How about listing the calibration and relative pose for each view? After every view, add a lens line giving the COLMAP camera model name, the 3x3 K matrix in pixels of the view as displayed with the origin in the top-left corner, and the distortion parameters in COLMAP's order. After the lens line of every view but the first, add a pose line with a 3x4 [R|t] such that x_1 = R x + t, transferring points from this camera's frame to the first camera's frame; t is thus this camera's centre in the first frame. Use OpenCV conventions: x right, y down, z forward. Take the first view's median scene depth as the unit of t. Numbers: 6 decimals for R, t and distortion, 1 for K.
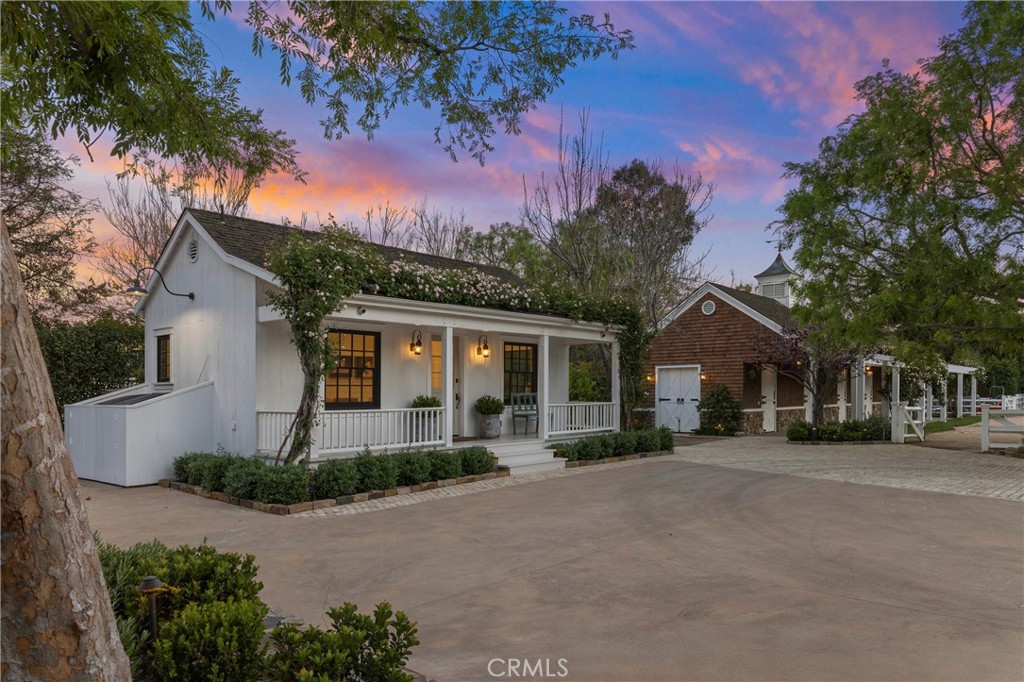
lens RADIAL K [[699.3, 0, 492.8], [0, 699.3, 376.9], [0, 0, 1]] dist [-0.012317, -0.001933]
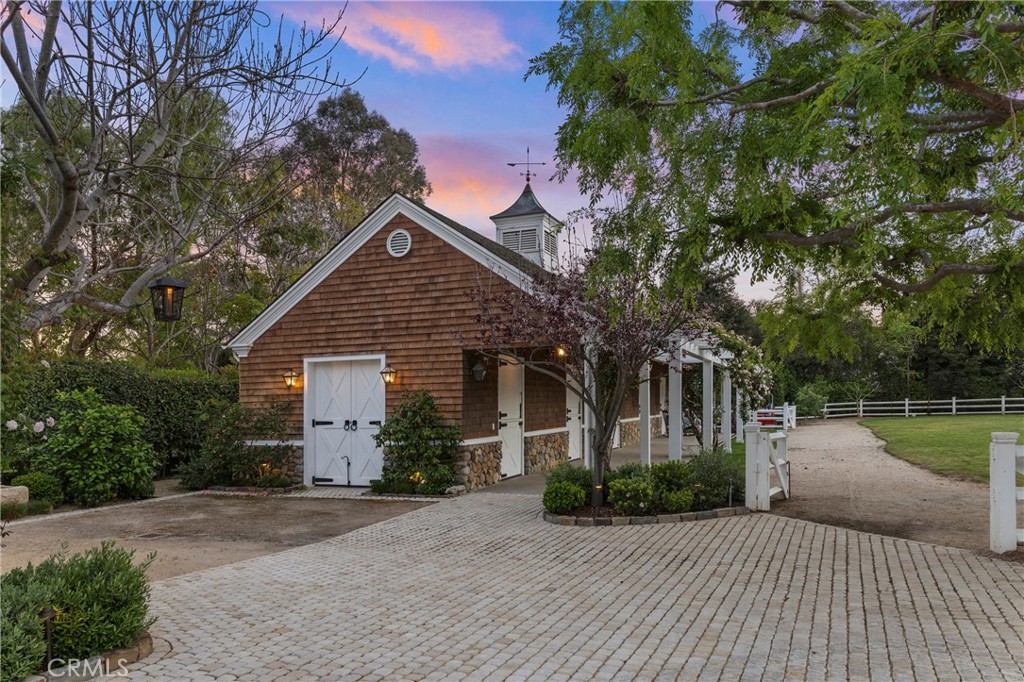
lens RADIAL K [[745.7, 0, 511.8], [0, 745.7, 343.4], [0, 0, 1]] dist [-0.005668, -0.000393]
pose [[0.934400, 0.014126, 0.355946, 0.188962], [0.006444, 0.998380, -0.056538, 0.006216], [-0.356168, 0.055123, 0.932795, 0.454846]]
